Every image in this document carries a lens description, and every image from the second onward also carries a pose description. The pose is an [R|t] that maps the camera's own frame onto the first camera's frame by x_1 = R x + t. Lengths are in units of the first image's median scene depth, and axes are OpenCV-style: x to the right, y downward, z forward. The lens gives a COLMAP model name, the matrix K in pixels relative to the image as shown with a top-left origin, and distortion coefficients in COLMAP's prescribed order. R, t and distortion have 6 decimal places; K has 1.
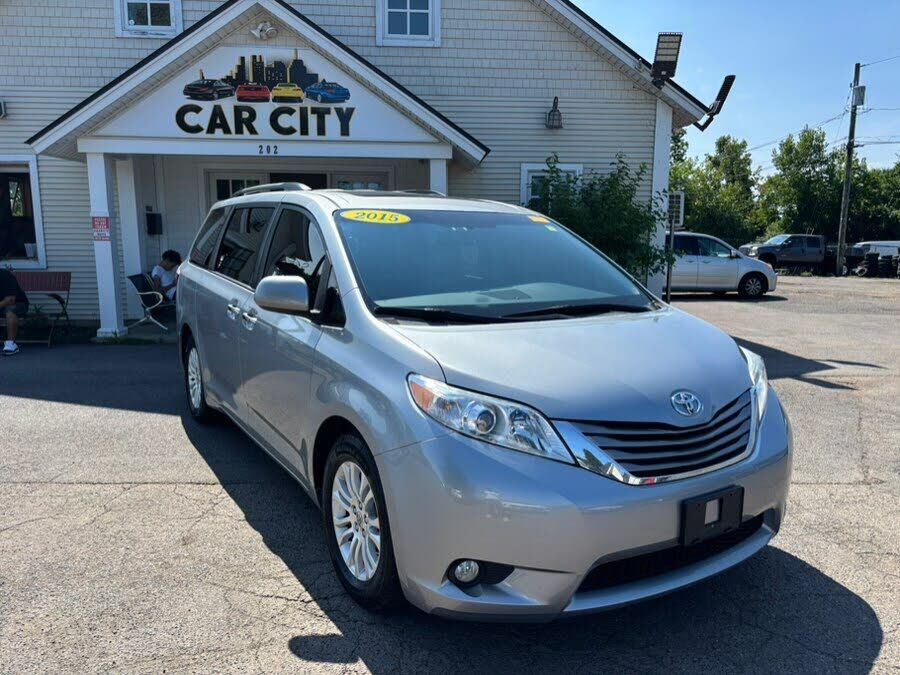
lens RADIAL K [[688.4, 0, 452.6], [0, 688.4, 340.2], [0, 0, 1]] dist [0.015228, 0.008701]
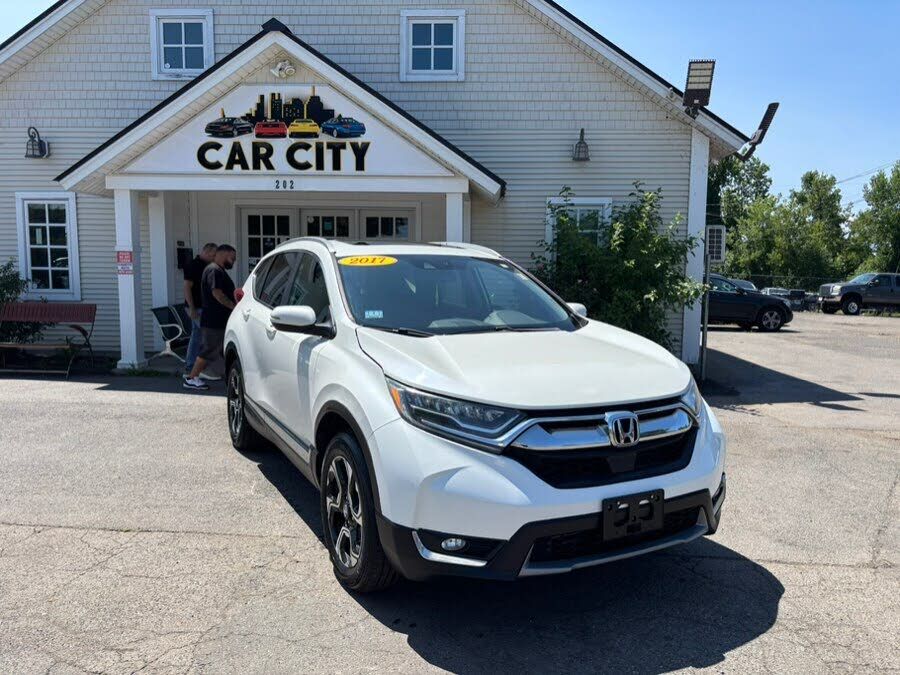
lens RADIAL K [[686.7, 0, 451.3], [0, 686.7, 333.3], [0, 0, 1]] dist [0.019362, 0.004423]
pose [[0.993570, 0.015176, -0.112199, 0.089213], [-0.022188, 0.997859, -0.061517, -0.004726], [0.111025, 0.063611, 0.991780, 0.049799]]
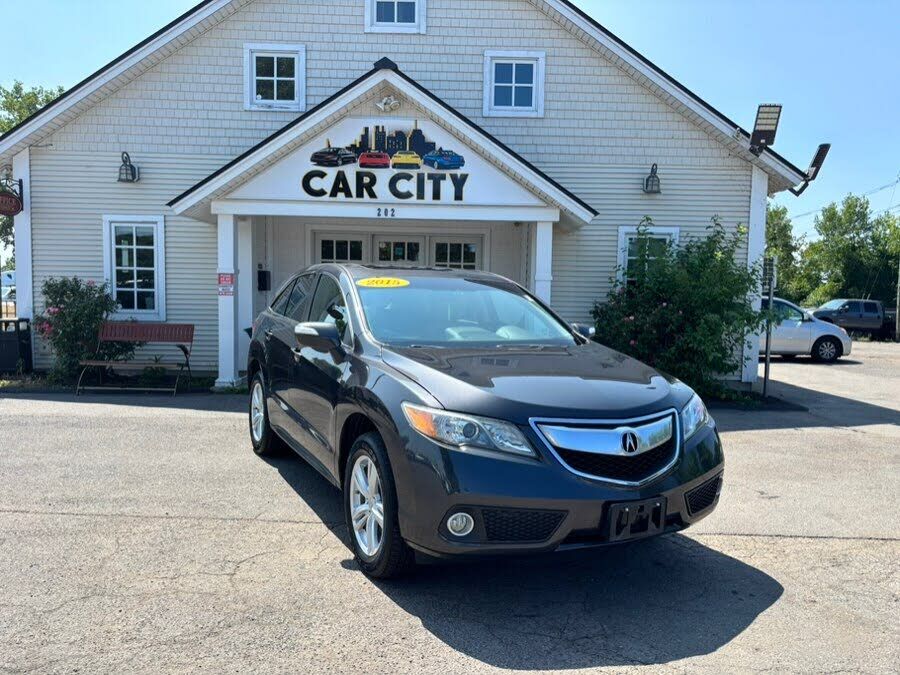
lens RADIAL K [[683.9, 0, 450.0], [0, 683.9, 337.5], [0, 0, 1]] dist [0.030179, -0.004637]
pose [[0.998584, 0.015464, -0.050908, -0.112777], [-0.020043, 0.995676, -0.090703, 0.008708], [0.049285, 0.091595, 0.994576, -0.021948]]
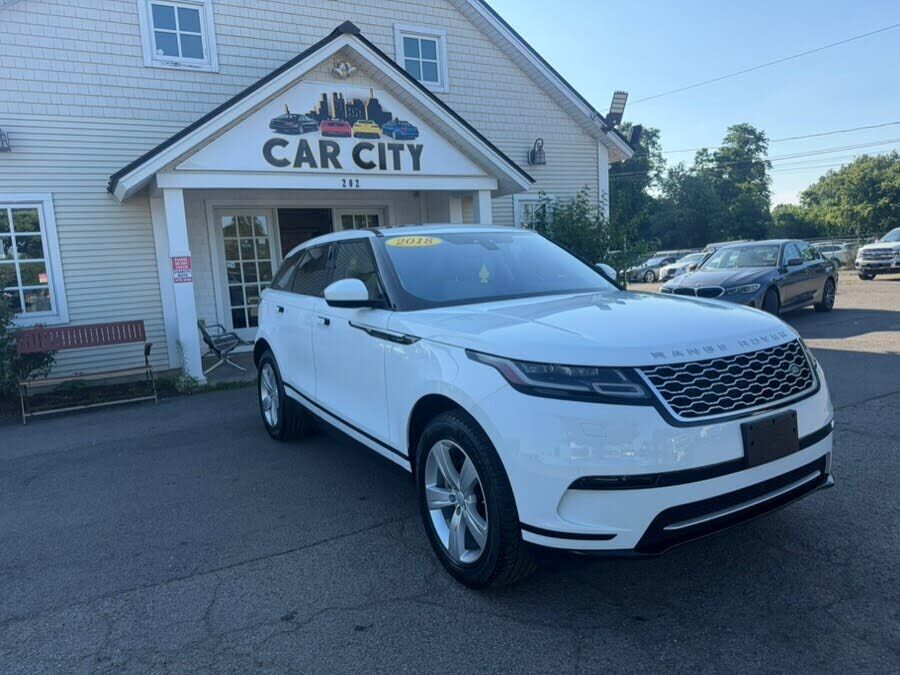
lens RADIAL K [[641.5, 0, 453.2], [0, 641.5, 343.4], [0, 0, 1]] dist [0.084112, -0.138130]
pose [[0.892218, -0.117657, 0.436009, -0.585303], [0.135740, 0.990690, -0.010431, -0.004994], [-0.430723, 0.068490, 0.899882, 0.072713]]
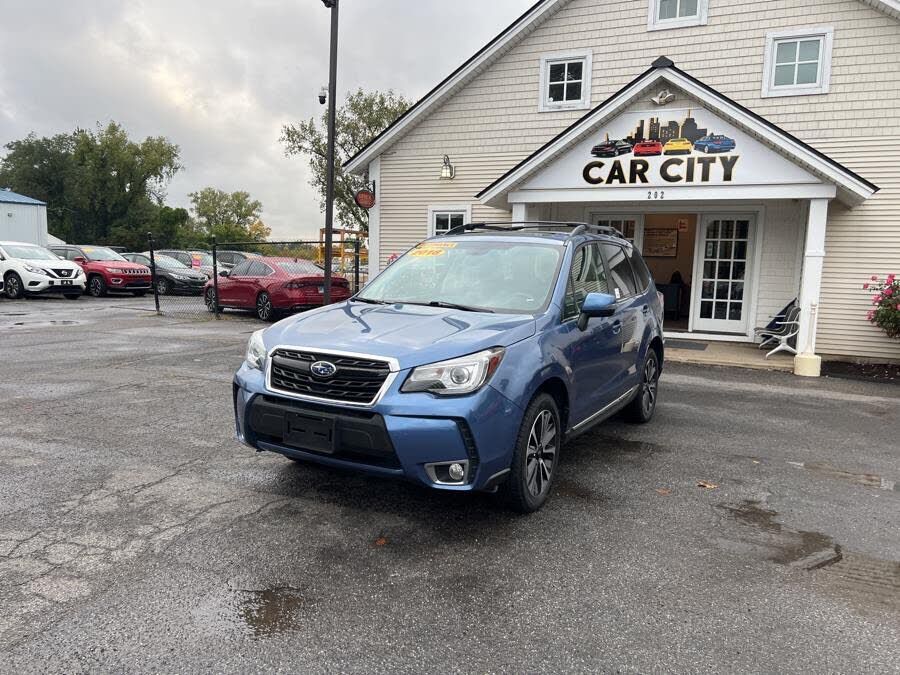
lens RADIAL K [[676.8, 0, 443.7], [0, 676.8, 337.9], [0, 0, 1]] dist [0.062255, -0.061975]
pose [[0.891015, 0.067514, -0.448926, -0.049308], [-0.091398, 0.995309, -0.031719, 0.039250], [0.444678, 0.069293, 0.893006, -0.193684]]
